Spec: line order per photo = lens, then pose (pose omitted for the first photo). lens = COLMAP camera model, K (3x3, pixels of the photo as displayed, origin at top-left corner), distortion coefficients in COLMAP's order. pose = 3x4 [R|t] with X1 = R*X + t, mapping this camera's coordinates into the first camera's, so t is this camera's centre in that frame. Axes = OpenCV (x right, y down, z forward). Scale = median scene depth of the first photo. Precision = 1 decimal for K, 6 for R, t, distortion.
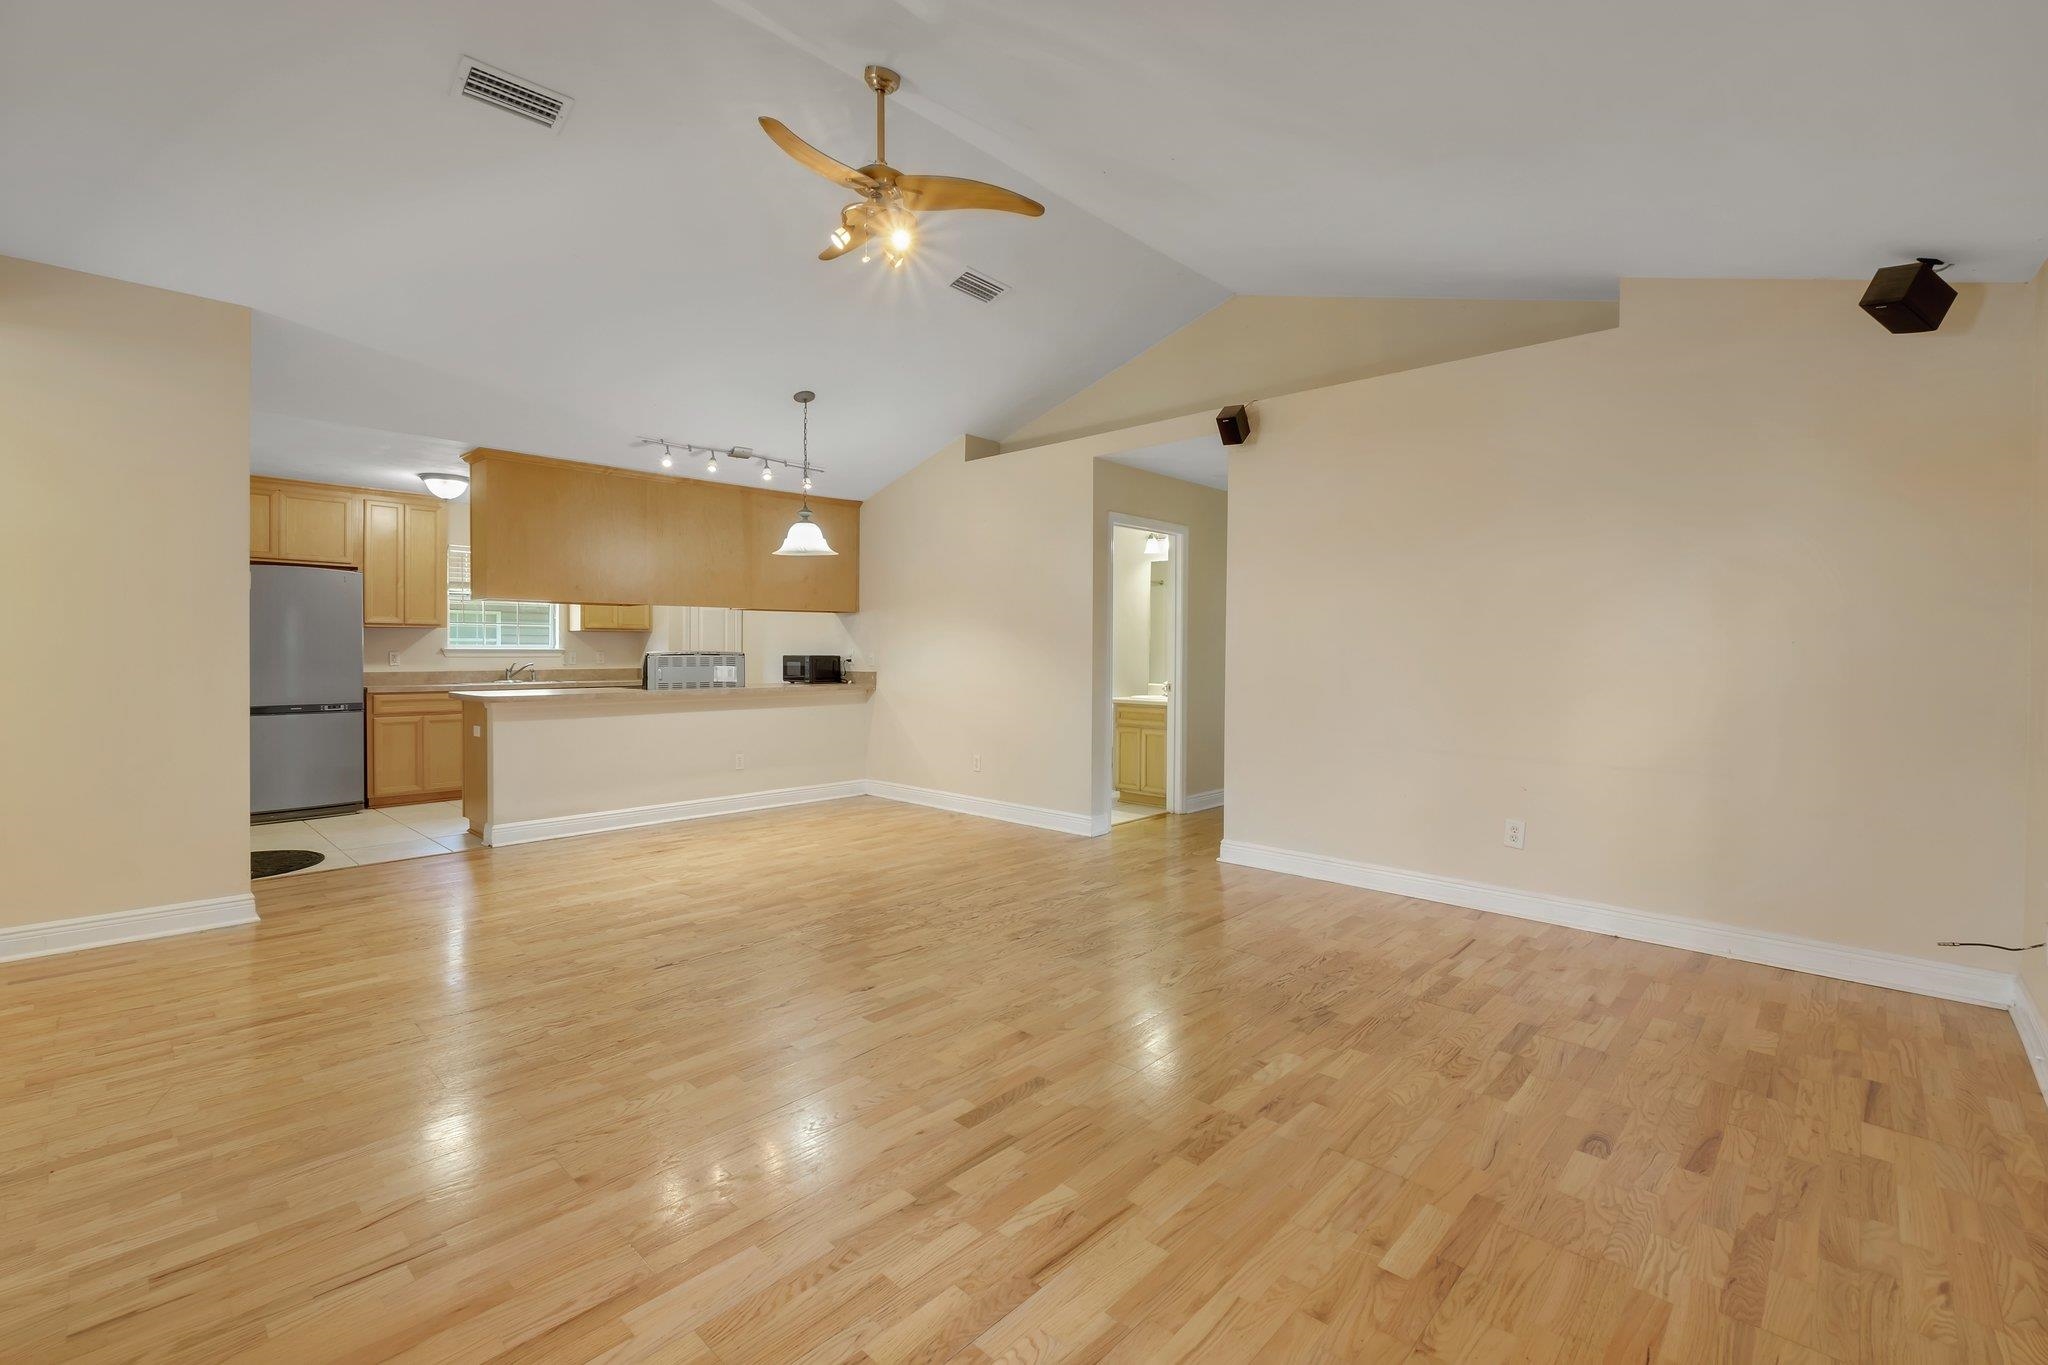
lens RADIAL K [[893.6, 0, 1022.5], [0, 893.6, 660.9], [0, 0, 1]] dist [-0.005104, -0.000287]
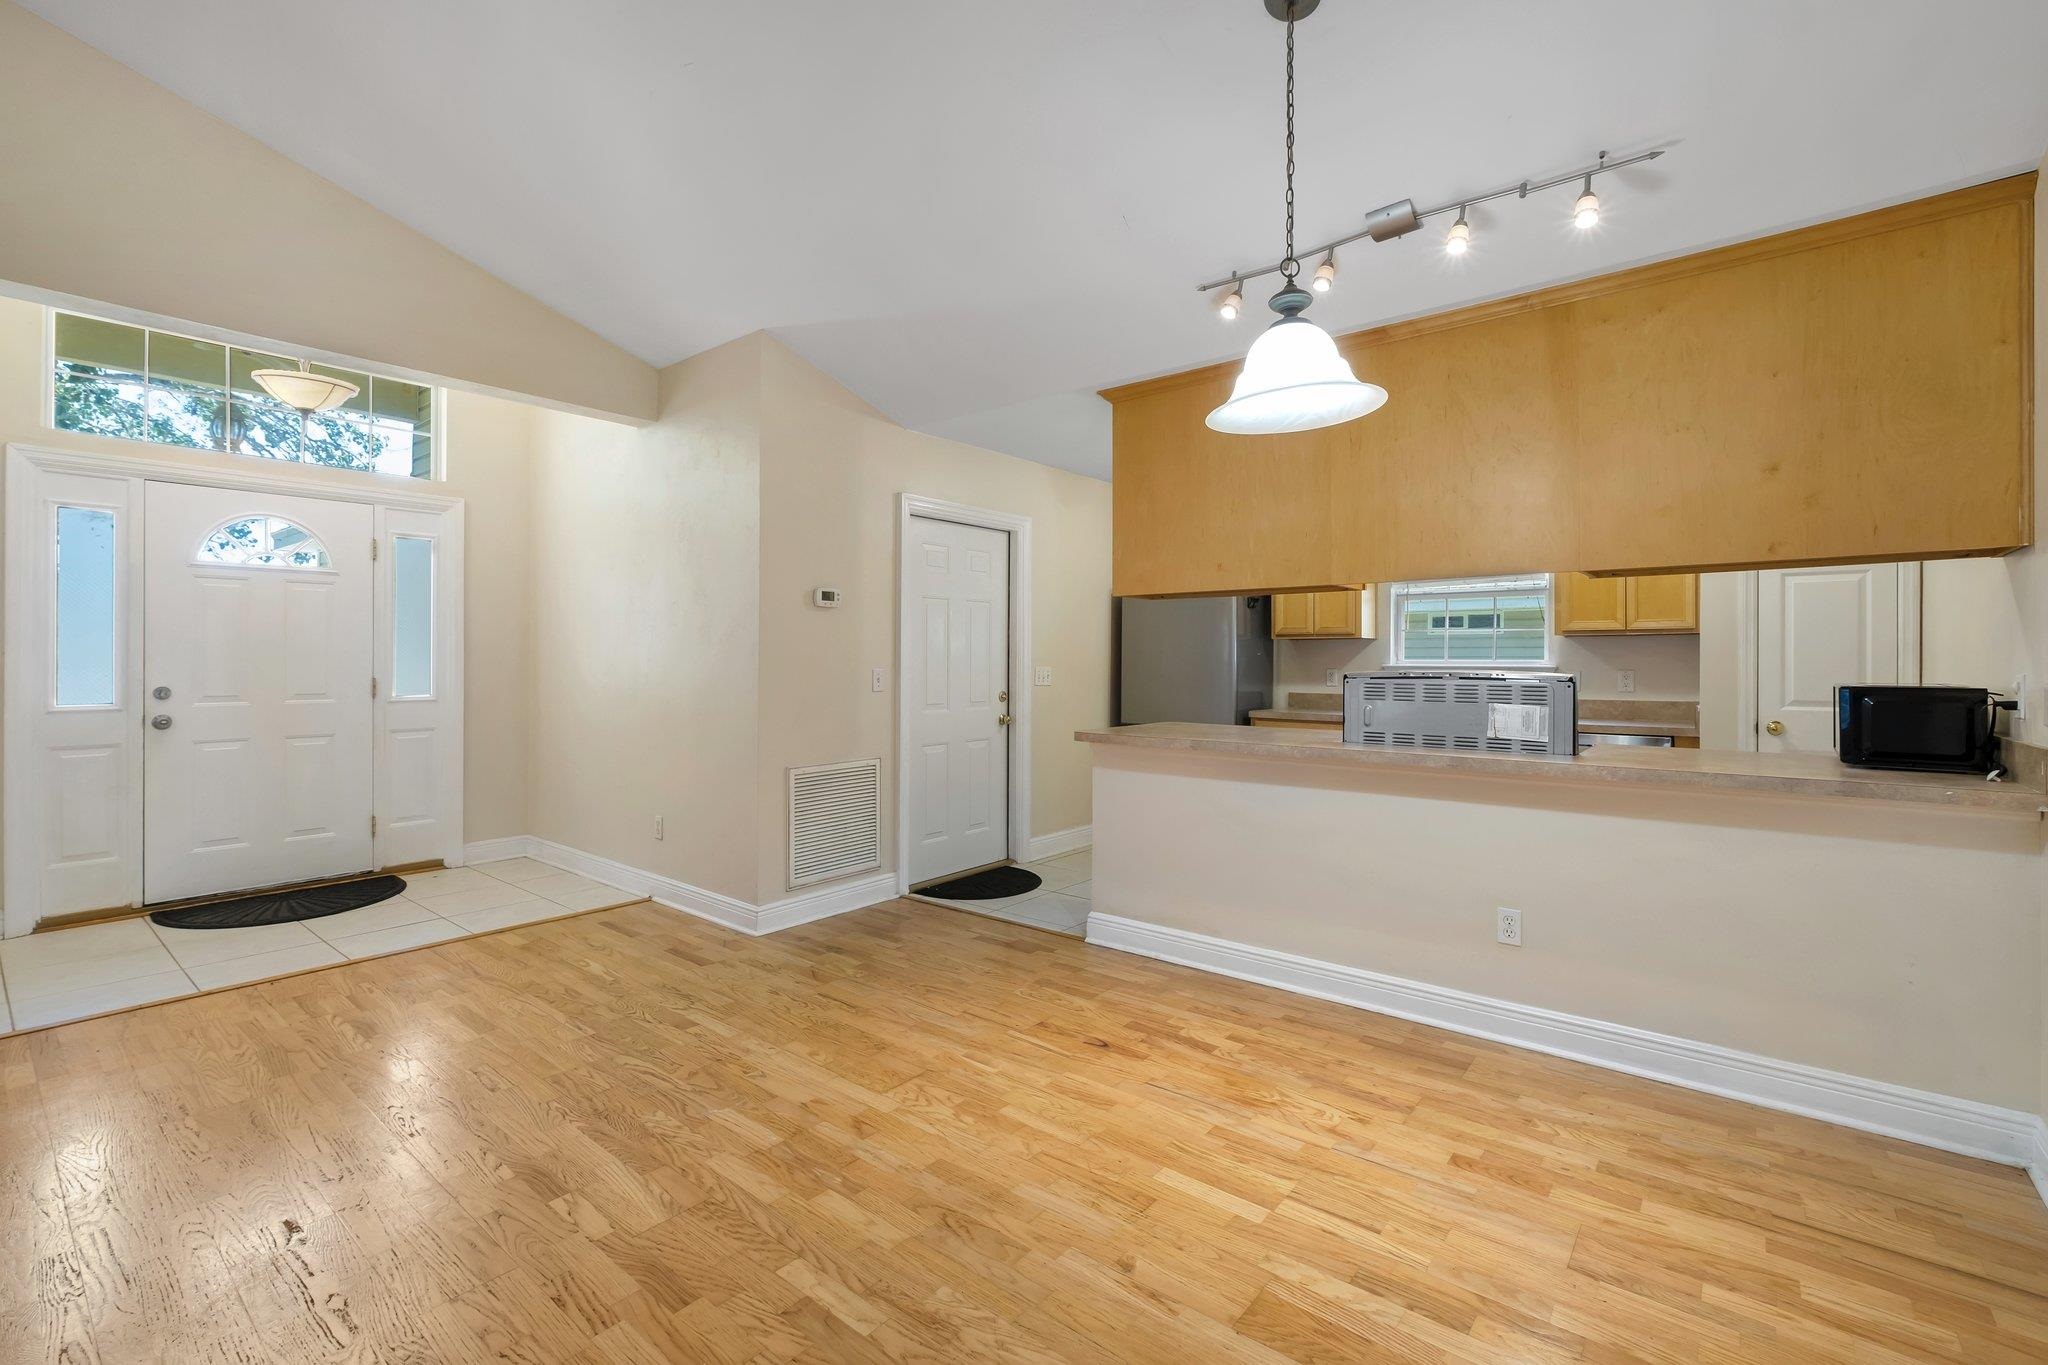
lens RADIAL K [[894.1, 0, 1024.6], [0, 894.1, 660.3], [0, 0, 1]] dist [-0.002745, -0.000558]
pose [[0.072685, -0.002828, -0.997351, 0.100957], [-0.015685, 0.999869, -0.003978, -0.011163], [0.997232, 0.015933, 0.072631, 0.735561]]
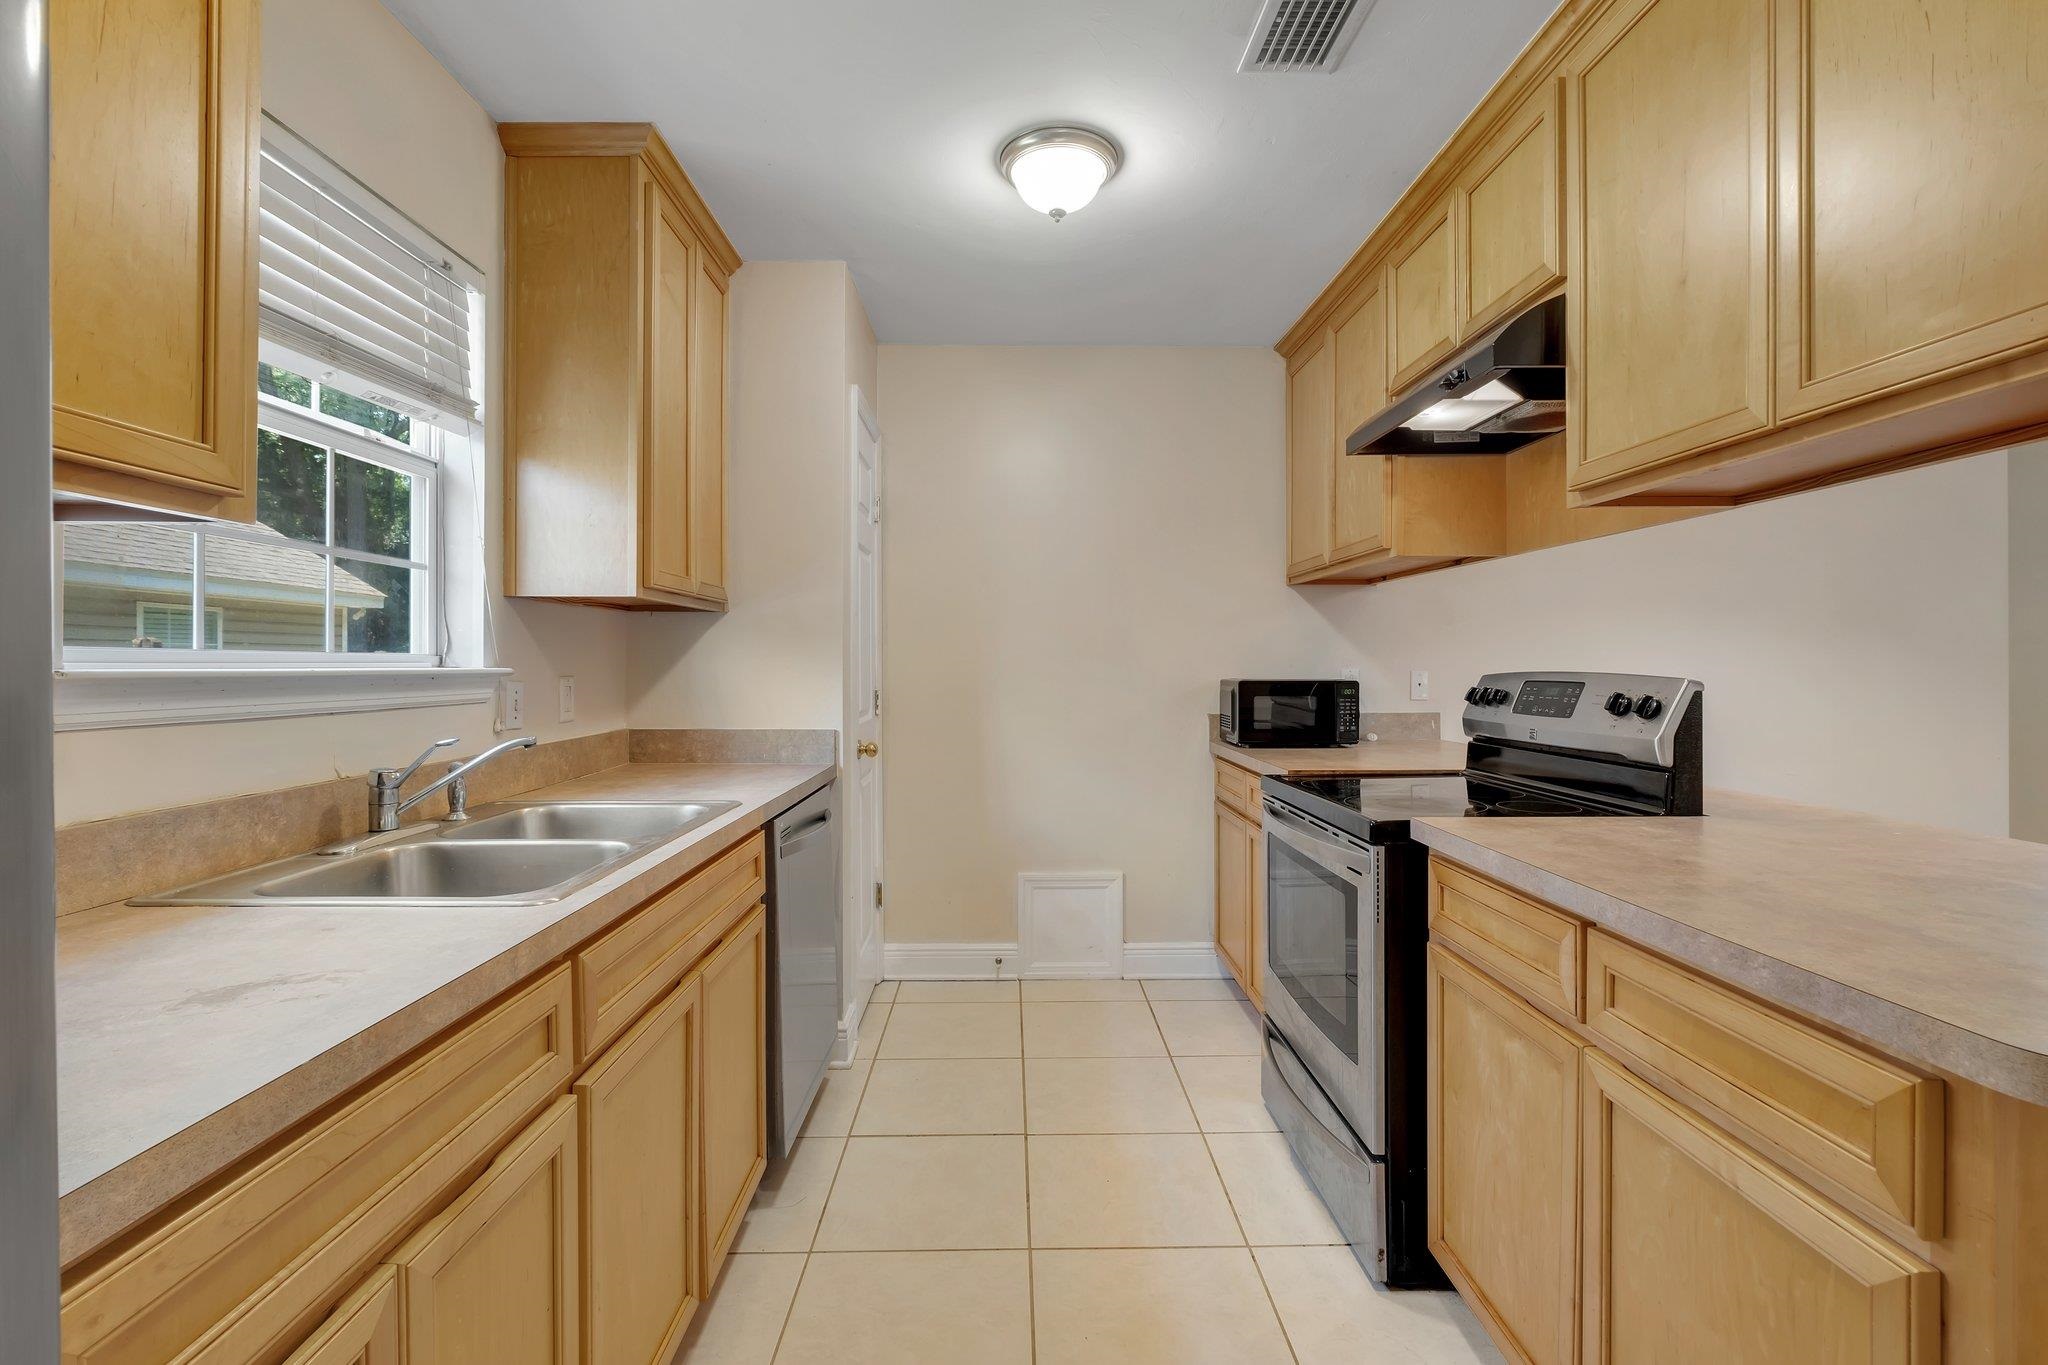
lens RADIAL K [[896.7, 0, 1024.0], [0, 896.7, 682.5], [0, 0, 1]] dist [-0.000122, -0.000304]
pose [[0.713824, -0.016722, 0.700126, -0.733379], [0.012301, 0.999860, 0.011339, -0.013353], [-0.700217, 0.000519, 0.713930, 0.909934]]
